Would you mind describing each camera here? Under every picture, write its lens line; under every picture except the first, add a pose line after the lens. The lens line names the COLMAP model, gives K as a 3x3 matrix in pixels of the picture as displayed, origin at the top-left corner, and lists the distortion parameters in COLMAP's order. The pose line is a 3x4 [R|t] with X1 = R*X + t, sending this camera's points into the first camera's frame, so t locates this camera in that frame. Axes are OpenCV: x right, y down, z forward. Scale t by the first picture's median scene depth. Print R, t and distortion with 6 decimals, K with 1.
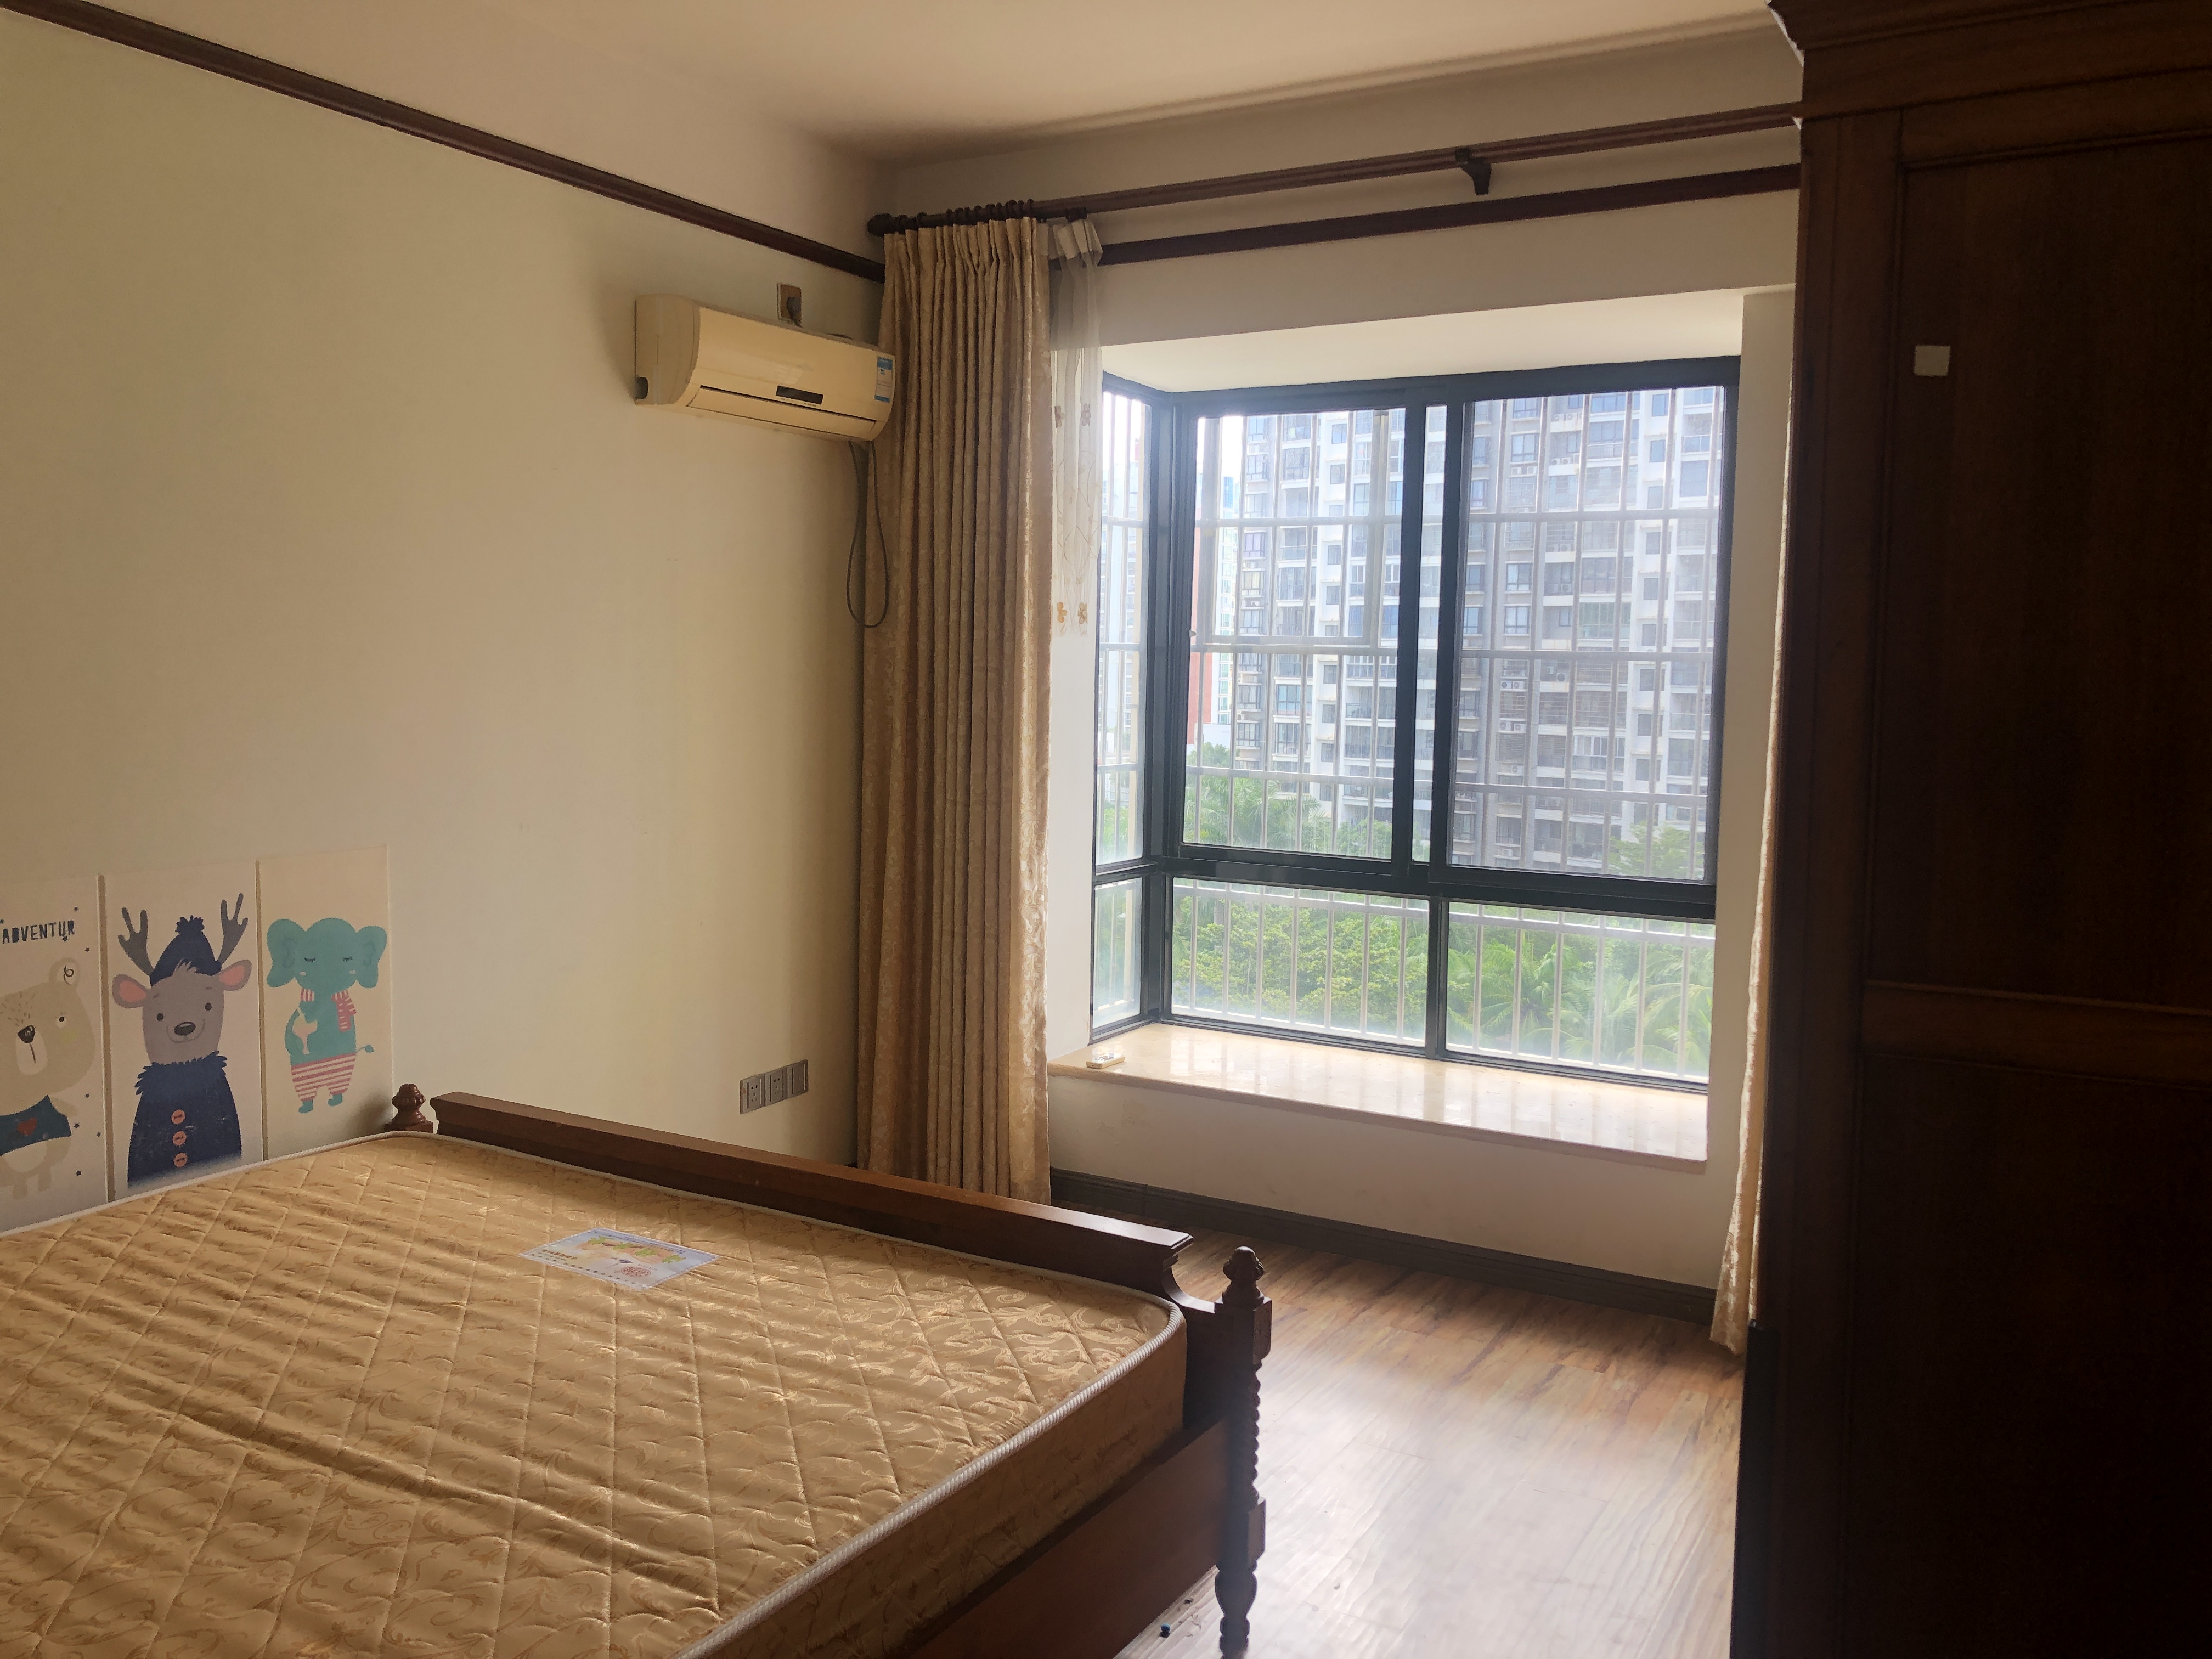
lens RADIAL K [[1831.6, 0, 1103.5], [0, 1831.6, 819.2], [0, 0, 1]] dist [0.010173, -0.000404]
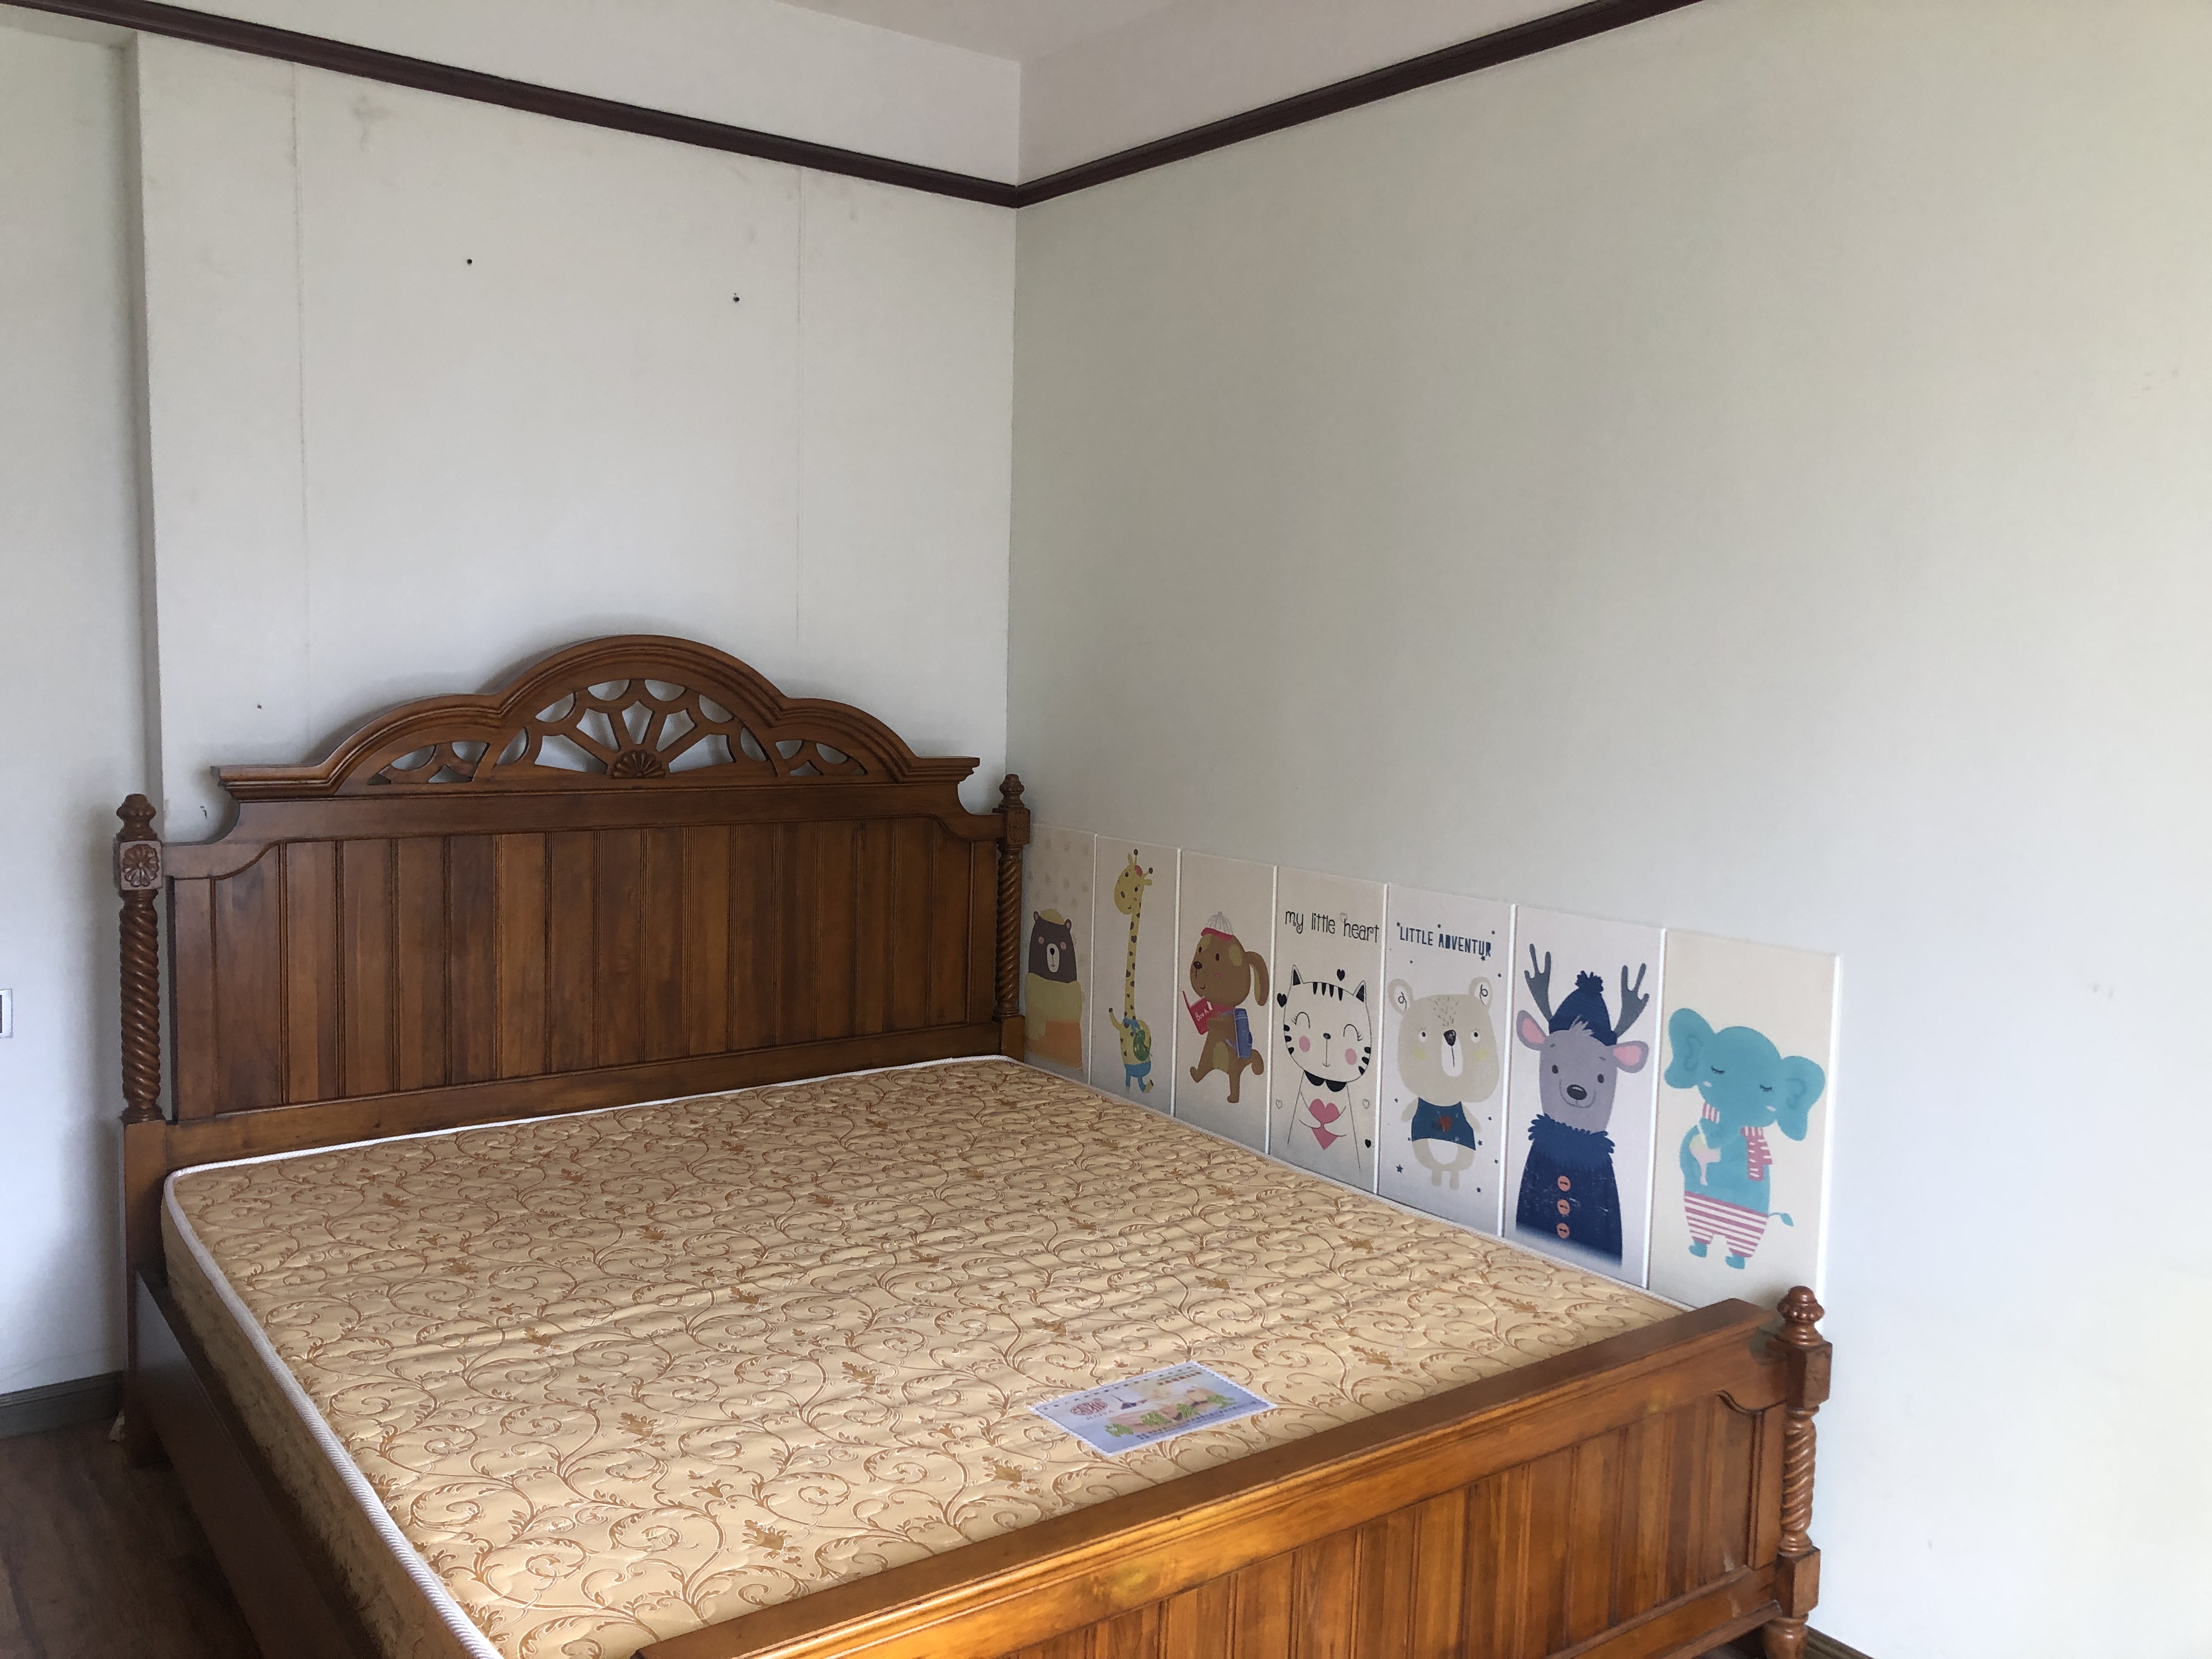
lens RADIAL K [[1831.6, 0, 1103.5], [0, 1831.6, 819.2], [0, 0, 1]] dist [0.010173, -0.000404]
pose [[-0.400855, 0.056081, -0.914423, 0.421847], [-0.117608, 0.986716, 0.112071, -0.094742], [0.908561, 0.152468, -0.388935, 1.119431]]
